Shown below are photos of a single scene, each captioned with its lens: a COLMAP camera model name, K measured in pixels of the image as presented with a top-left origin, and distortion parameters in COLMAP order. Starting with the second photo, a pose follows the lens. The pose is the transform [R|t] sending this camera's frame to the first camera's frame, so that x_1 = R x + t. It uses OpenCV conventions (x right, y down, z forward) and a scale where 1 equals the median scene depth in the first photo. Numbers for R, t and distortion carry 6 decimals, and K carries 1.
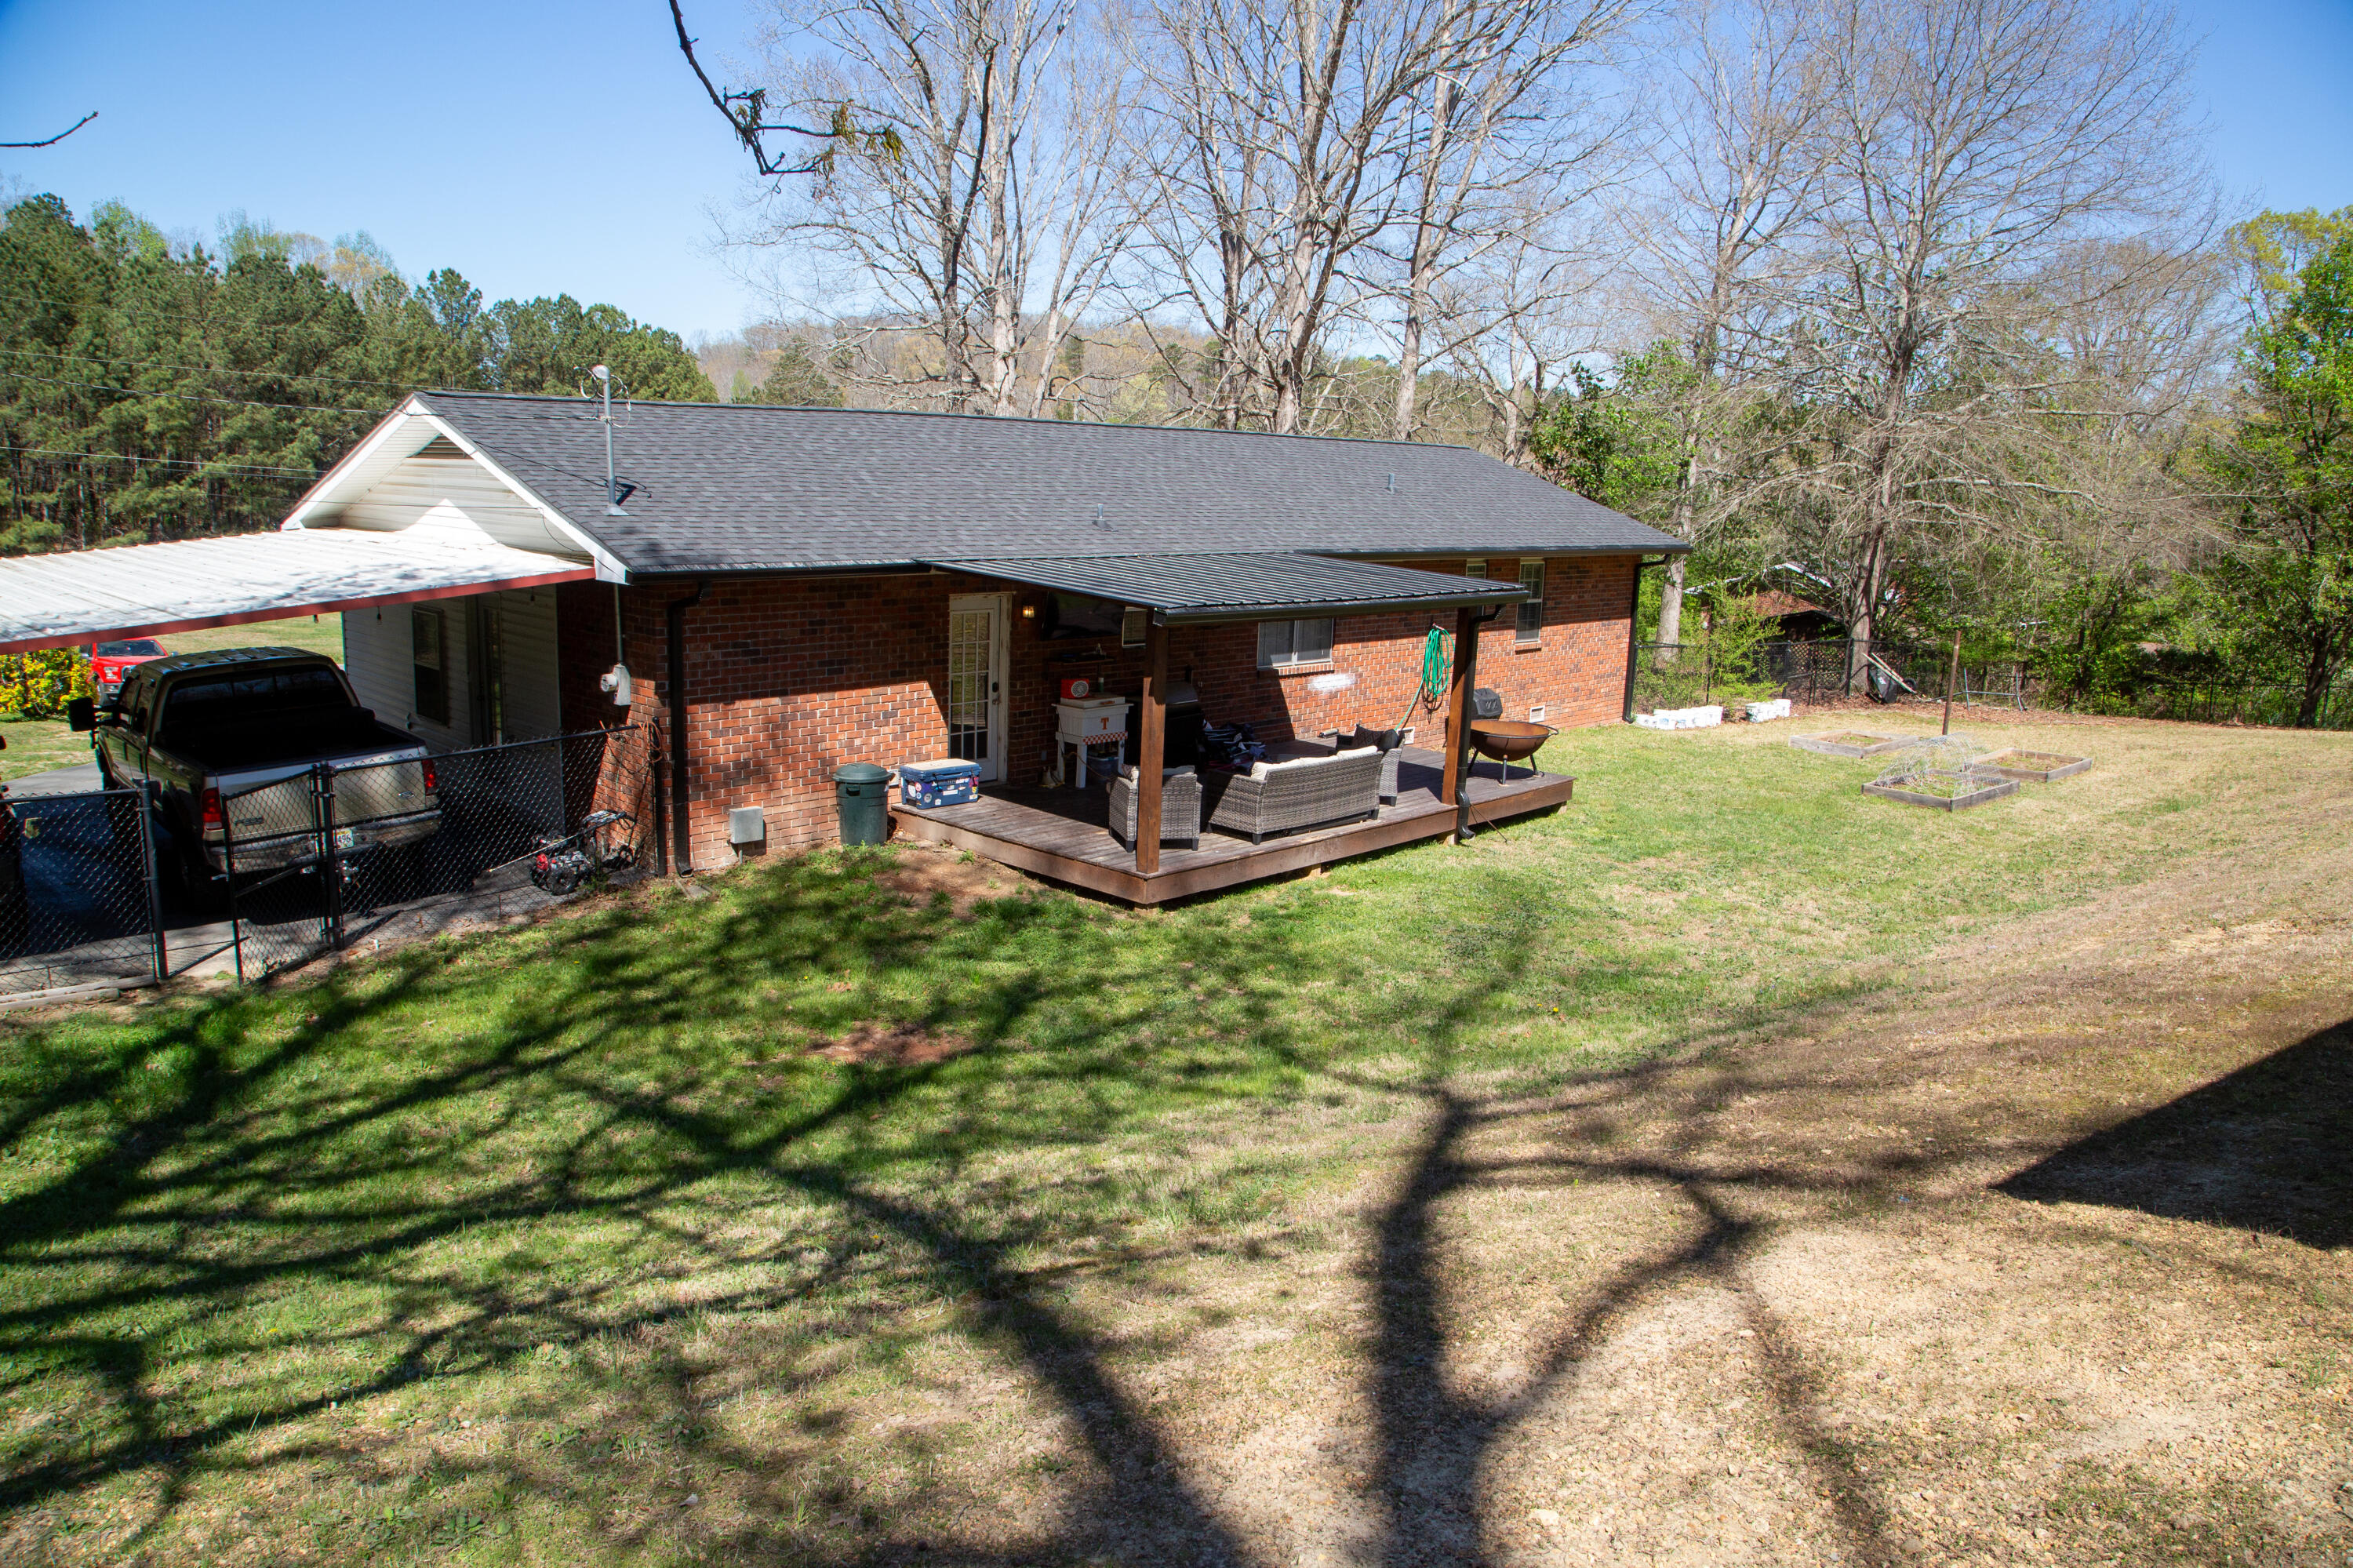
lens RADIAL K [[1599.1, 0, 1176.5], [0, 1599.1, 784.0], [0, 0, 1]] dist [-0.117723, 0.001132]
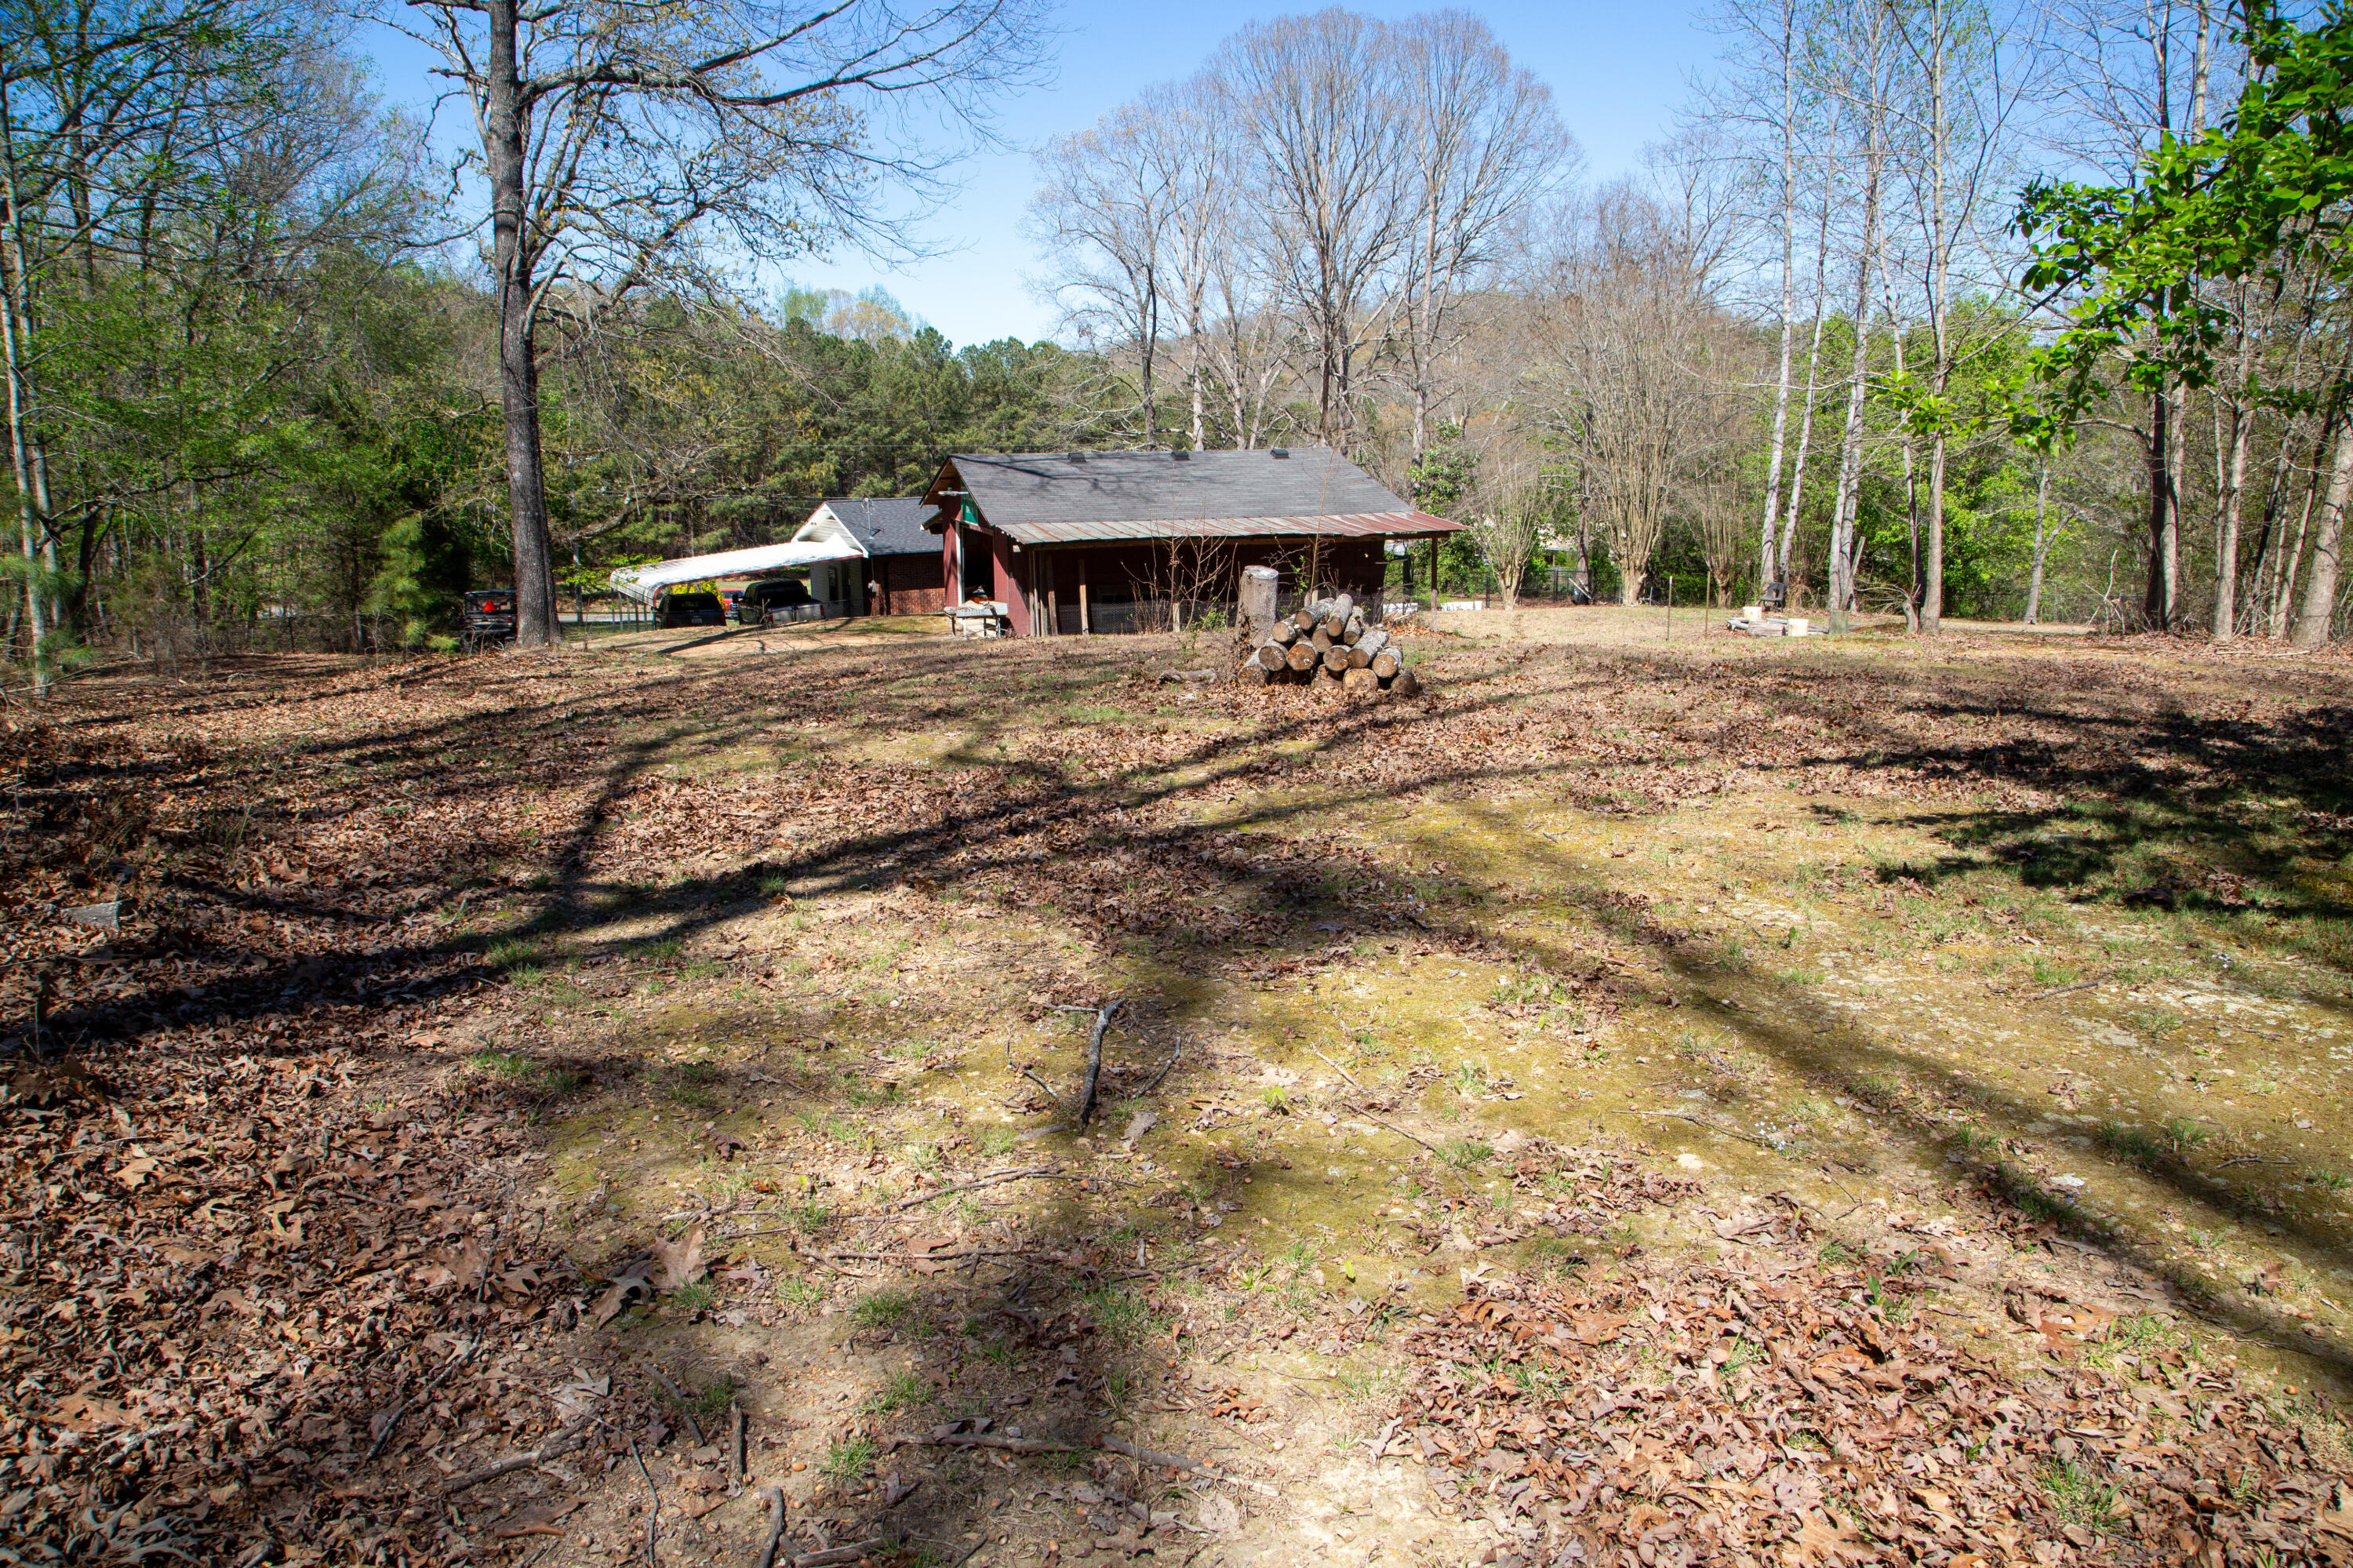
lens RADIAL K [[1599.1, 0, 1176.5], [0, 1599.1, 784.0], [0, 0, 1]] dist [-0.117723, 0.001132]
pose [[0.950934, 0.024969, -0.308384, 0.264332], [-0.017575, 0.999488, 0.026730, 0.052063], [0.308894, -0.019999, 0.950886, -0.415590]]
